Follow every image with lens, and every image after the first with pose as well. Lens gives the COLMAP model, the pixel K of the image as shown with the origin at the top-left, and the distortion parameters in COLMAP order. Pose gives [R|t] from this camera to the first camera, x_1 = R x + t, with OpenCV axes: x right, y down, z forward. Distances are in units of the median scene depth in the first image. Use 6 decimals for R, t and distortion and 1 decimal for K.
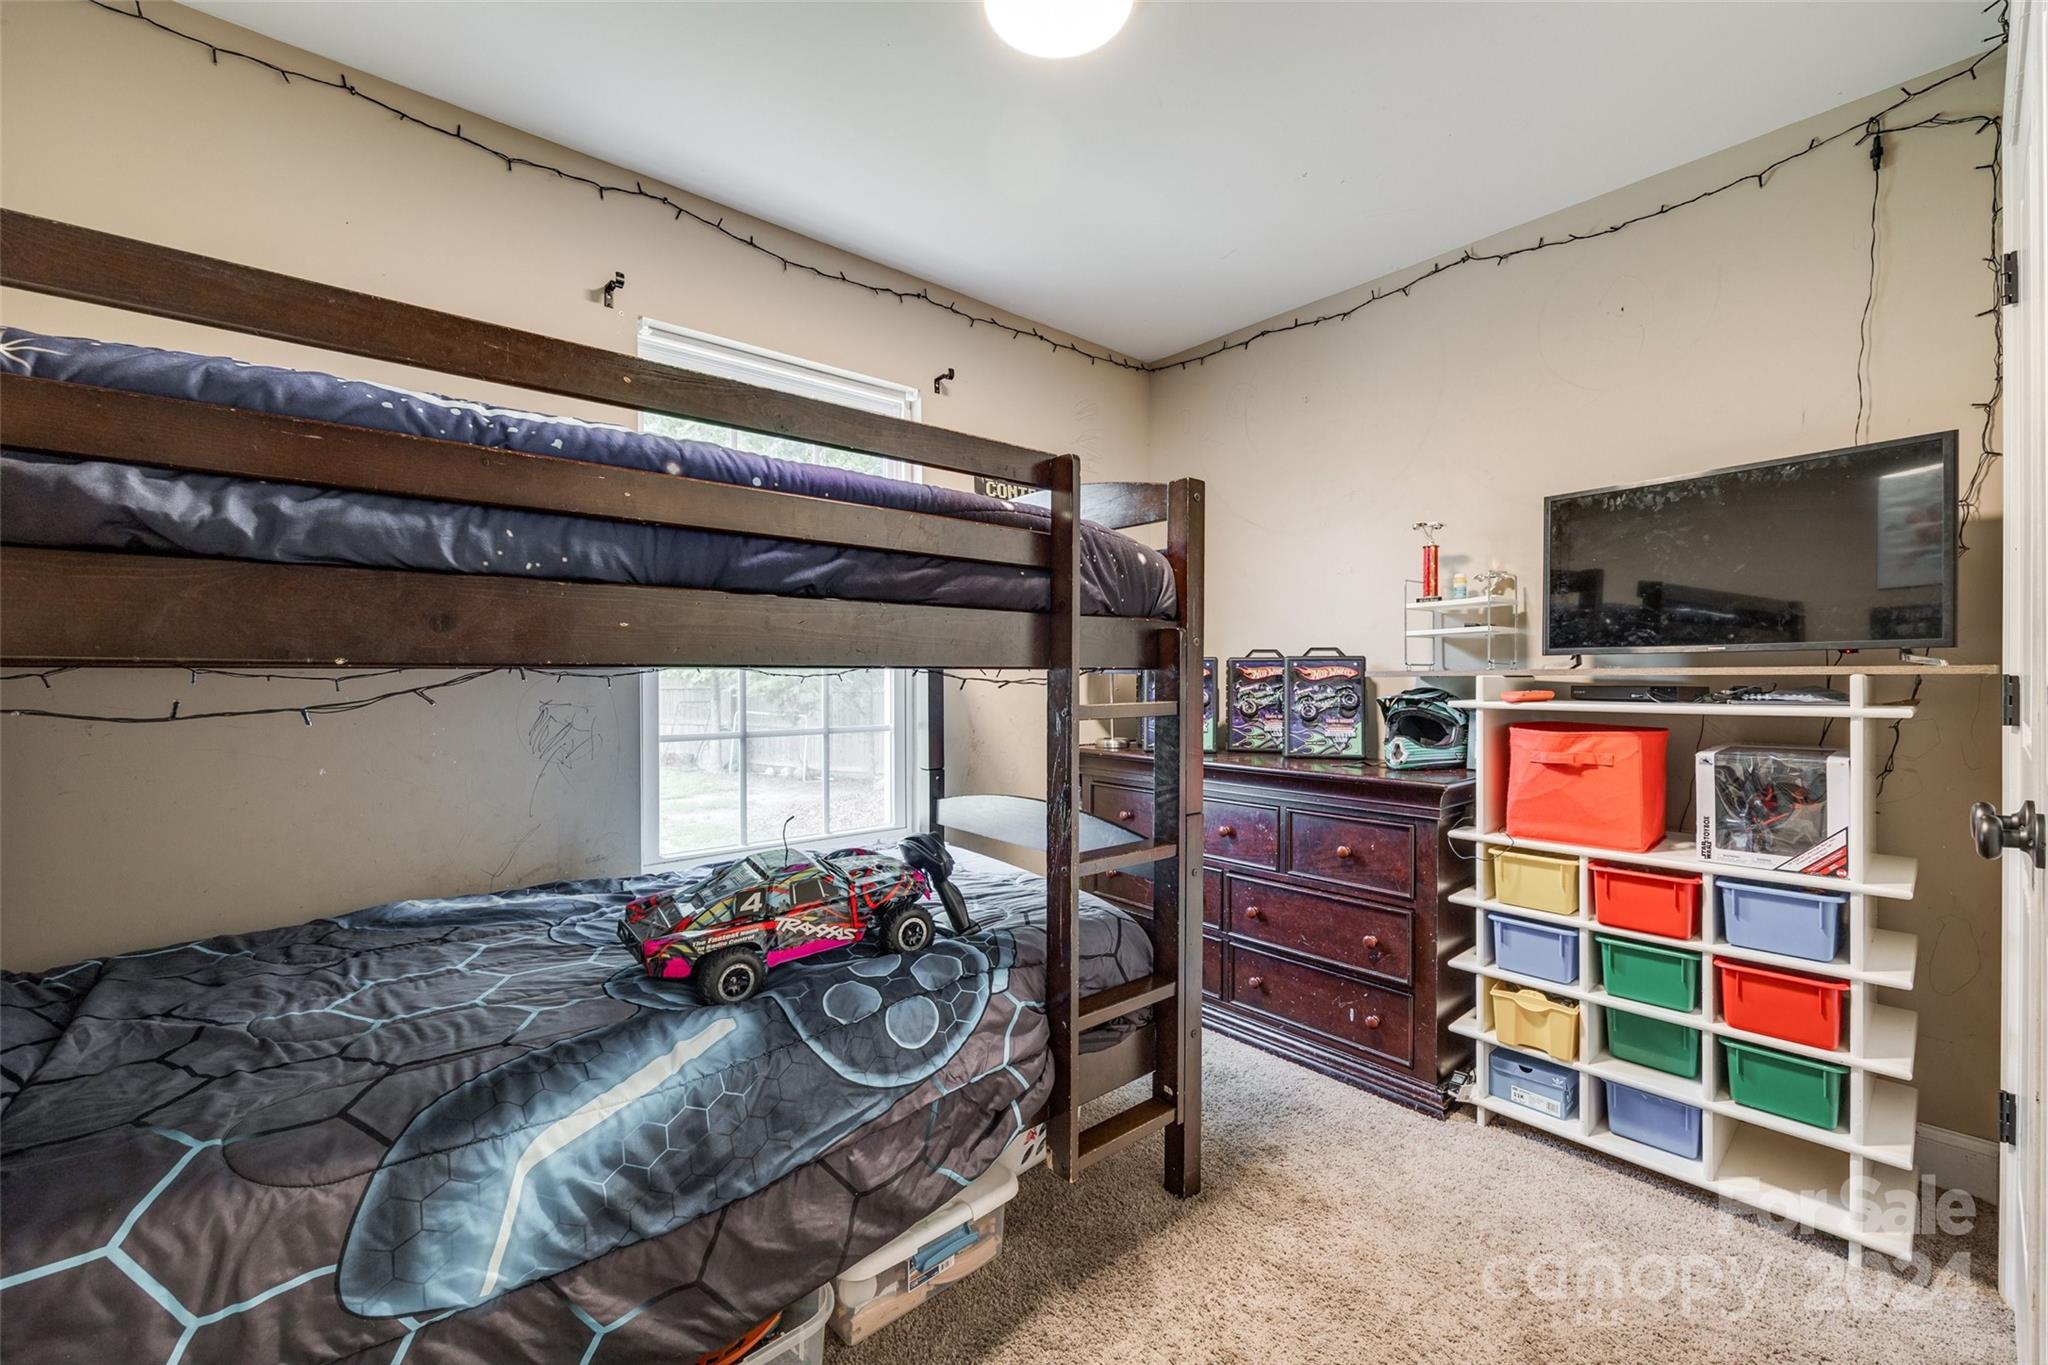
lens RADIAL K [[838.7, 0, 1013.0], [0, 838.7, 664.0], [0, 0, 1]] dist [-0.002537, -0.000251]
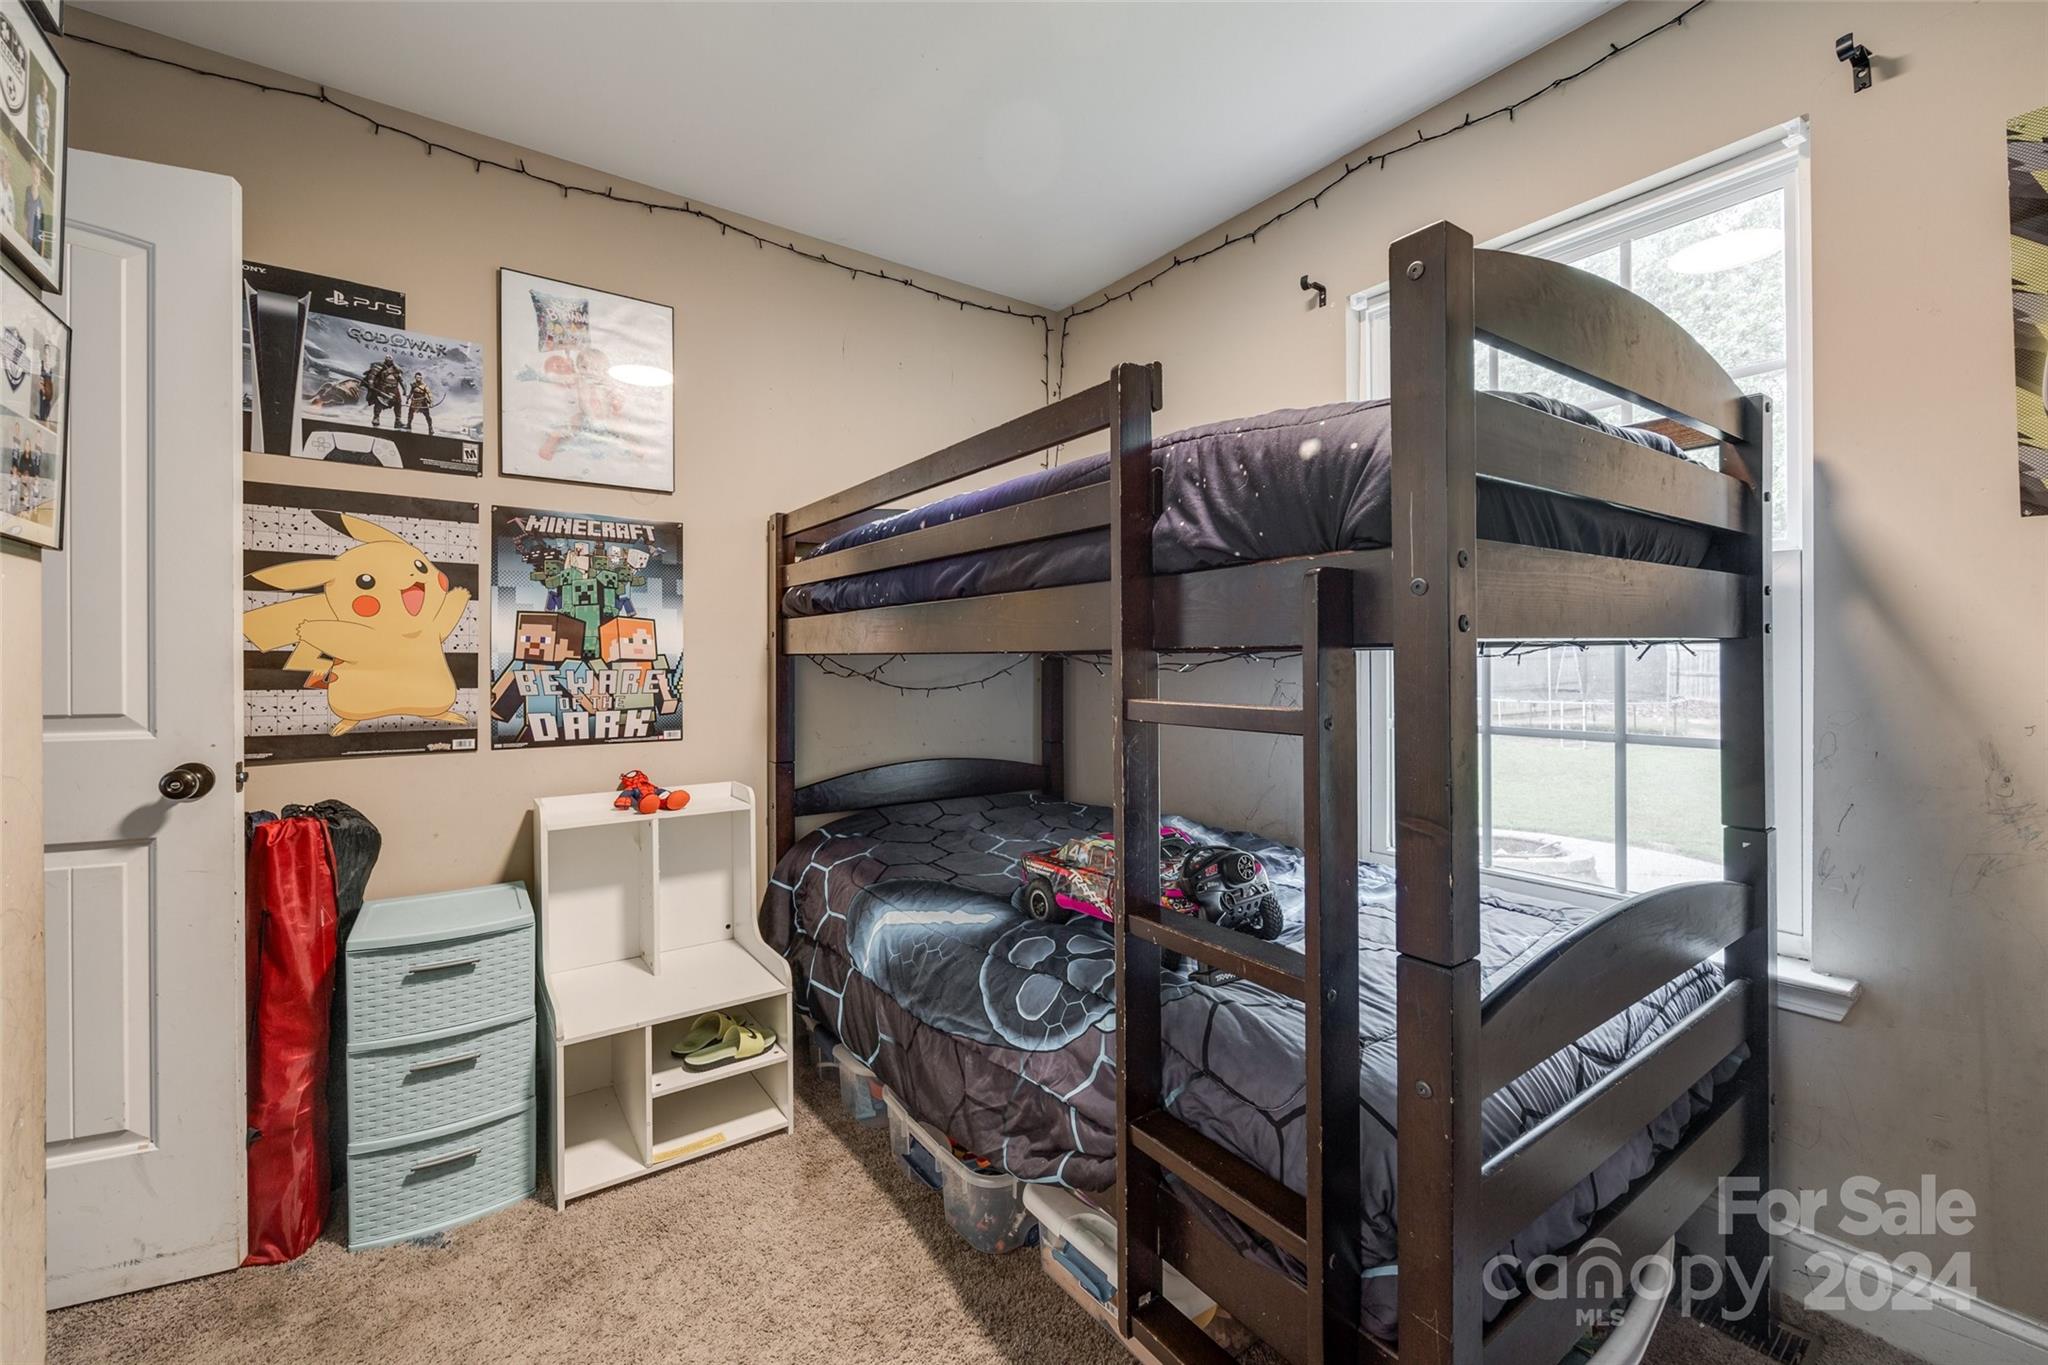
lens RADIAL K [[838.7, 0, 1013.0], [0, 838.7, 664.0], [0, 0, 1]] dist [-0.002537, -0.000251]
pose [[-0.092495, 0.009486, -0.995668, 0.902021], [0.019386, 0.999782, 0.007724, 0.009756], [0.995524, -0.018587, -0.092659, 1.069685]]
